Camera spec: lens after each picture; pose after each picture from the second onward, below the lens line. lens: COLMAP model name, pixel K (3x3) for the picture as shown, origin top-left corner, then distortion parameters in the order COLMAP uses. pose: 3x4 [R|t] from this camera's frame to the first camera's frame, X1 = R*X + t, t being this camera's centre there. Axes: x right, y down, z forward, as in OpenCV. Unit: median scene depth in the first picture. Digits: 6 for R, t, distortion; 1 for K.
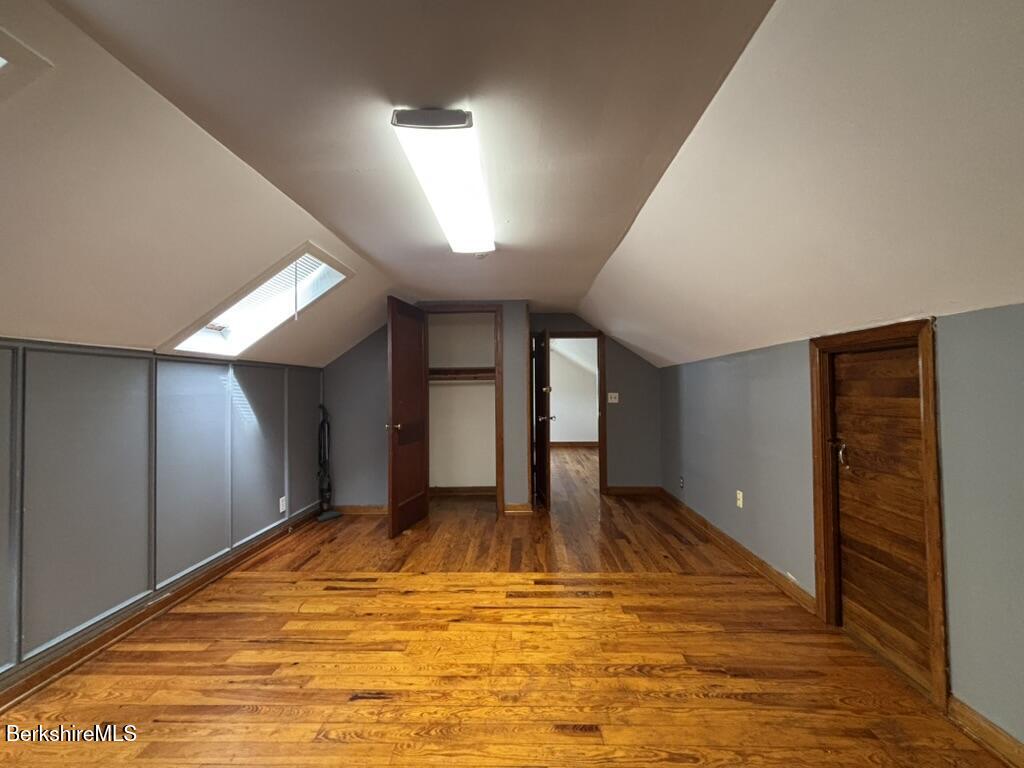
lens RADIAL K [[409.6, 0, 512.0], [0, 409.6, 384.0], [0, 0, 1]] dist [0.006237, -0.004378]
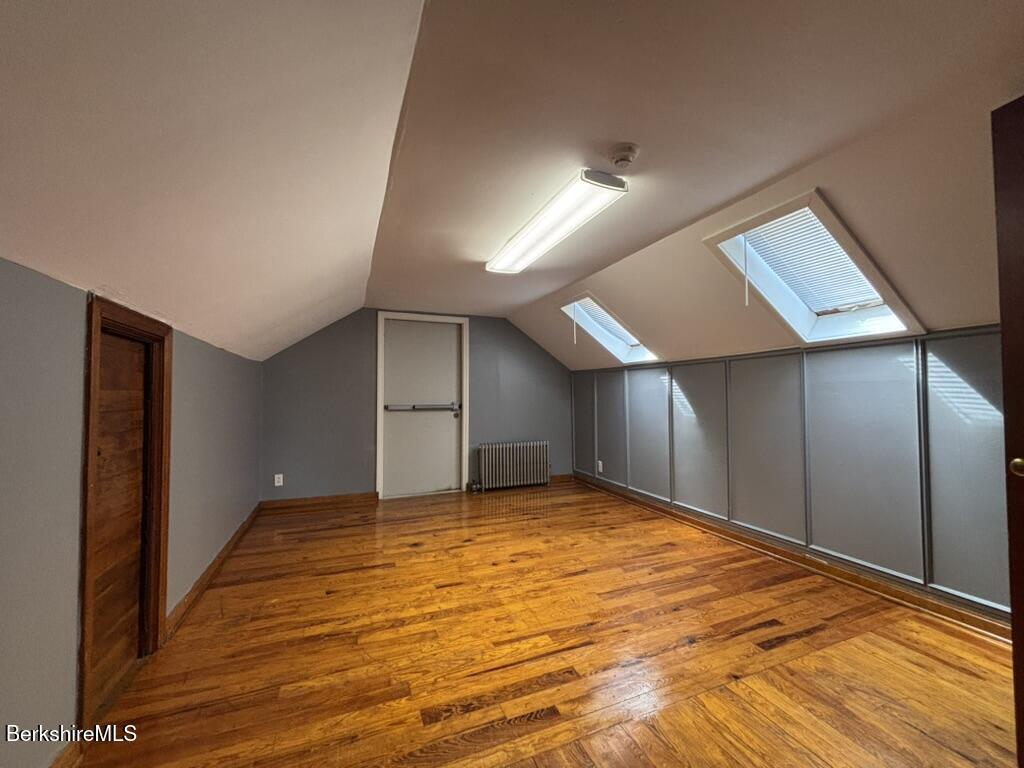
lens RADIAL K [[409.6, 0, 512.0], [0, 409.6, 384.0], [0, 0, 1]] dist [0.006237, -0.004378]
pose [[-0.912881, 0.002699, -0.408216, 0.412831], [0.020985, 0.998966, -0.040322, 0.062770], [0.407685, -0.045376, -0.911994, 1.814293]]
